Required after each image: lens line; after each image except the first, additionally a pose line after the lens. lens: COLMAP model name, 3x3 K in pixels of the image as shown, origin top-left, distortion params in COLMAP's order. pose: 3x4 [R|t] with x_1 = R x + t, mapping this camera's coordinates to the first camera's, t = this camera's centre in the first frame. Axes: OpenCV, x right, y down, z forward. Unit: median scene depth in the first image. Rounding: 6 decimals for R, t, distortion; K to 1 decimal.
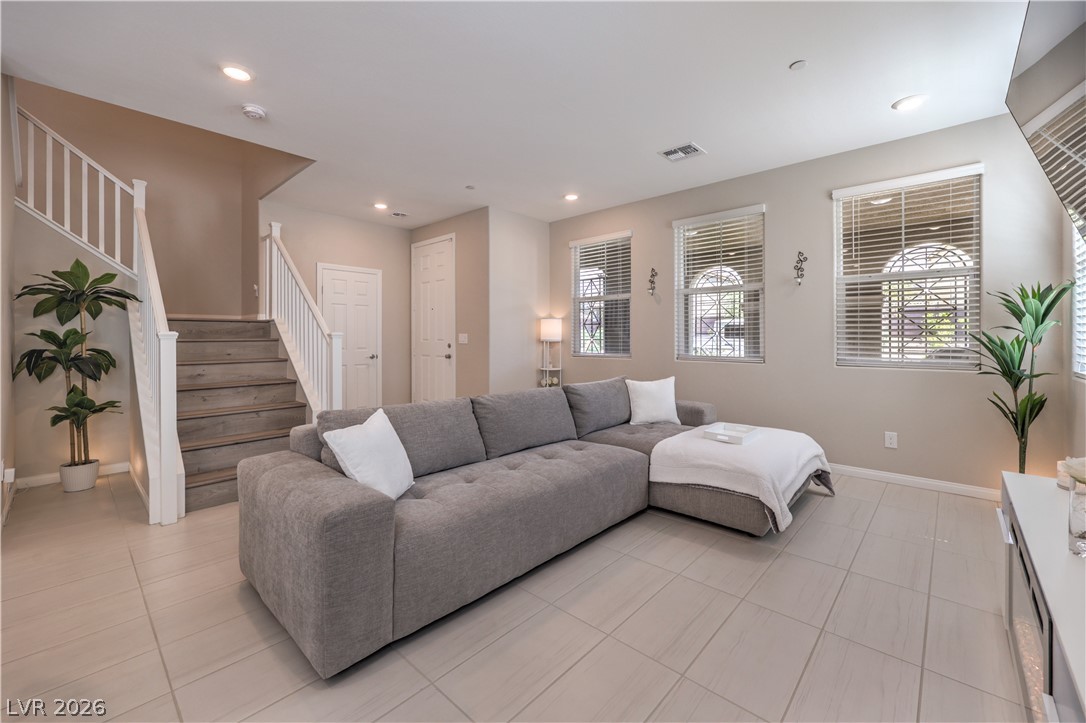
lens RADIAL K [[437.2, 0, 544.6], [0, 437.2, 337.6], [0, 0, 1]] dist [-0.002576, -0.000827]
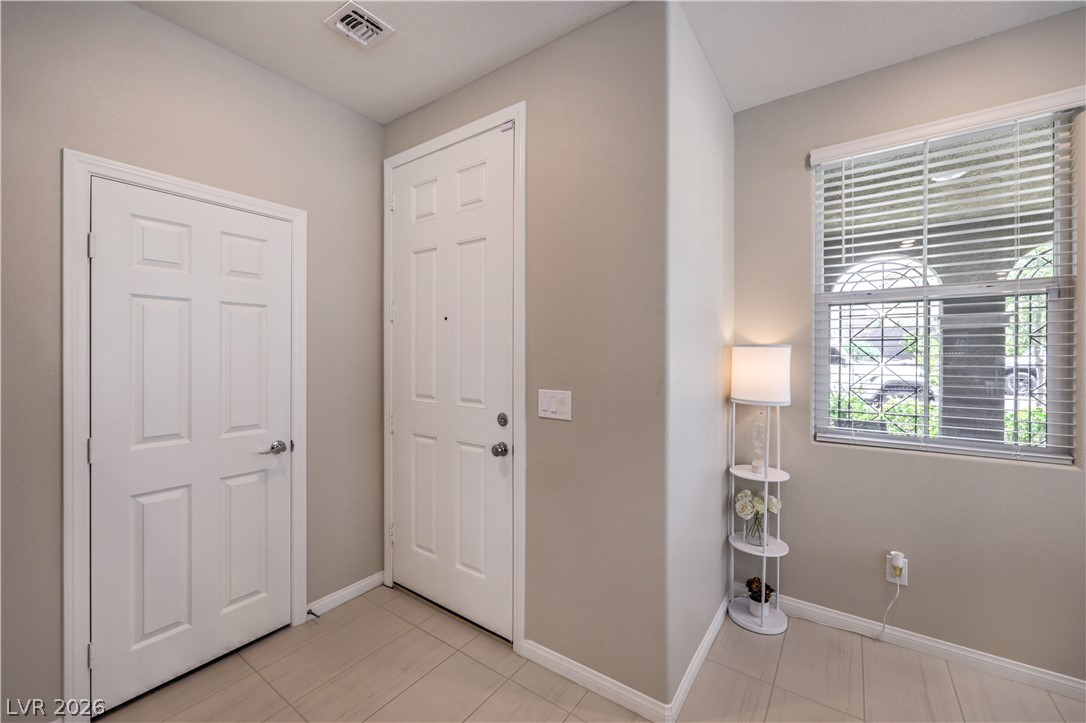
lens RADIAL K [[437.2, 0, 544.1], [0, 437.2, 355.7], [0, 0, 1]] dist [-0.002576, -0.000827]
pose [[0.992346, 0.003056, 0.123448, -0.358914], [-0.003486, 0.999989, 0.003265, -0.055613], [-0.123437, -0.003671, 0.992346, 0.999999]]
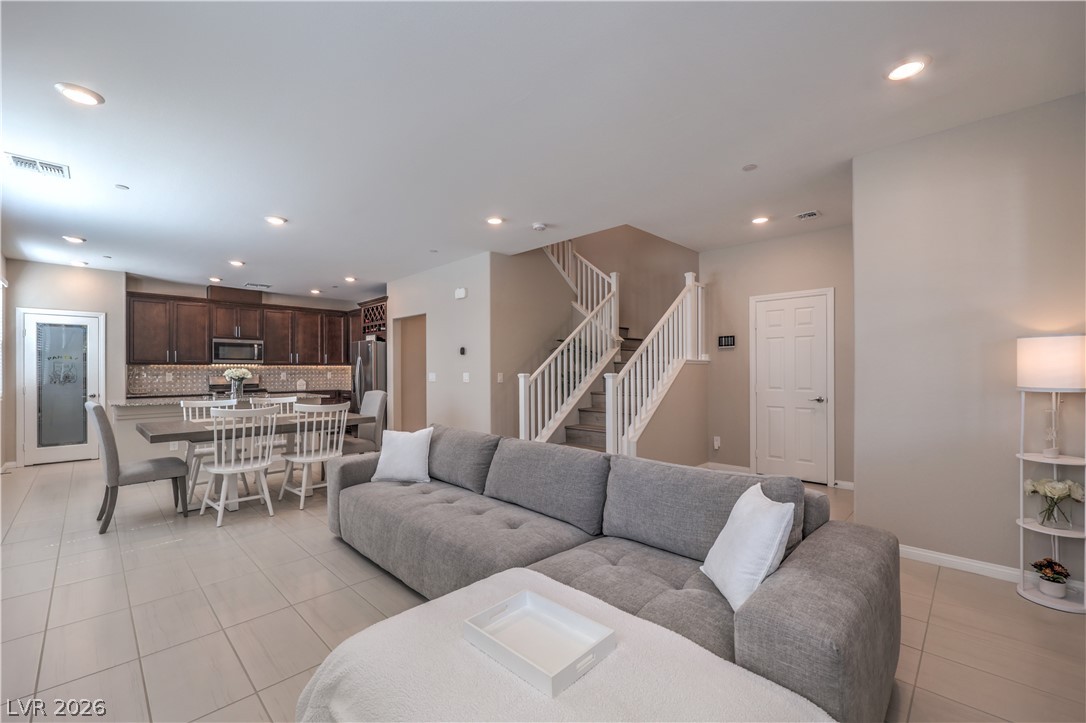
lens RADIAL K [[437.2, 0, 534.4], [0, 437.2, 368.0], [0, 0, 1]] dist [-0.002576, -0.000827]
pose [[-0.046895, -0.002948, -0.998895, 0.674689], [0.002996, 0.999991, -0.003092, -0.020800], [0.998895, -0.003138, -0.046886, 0.849984]]
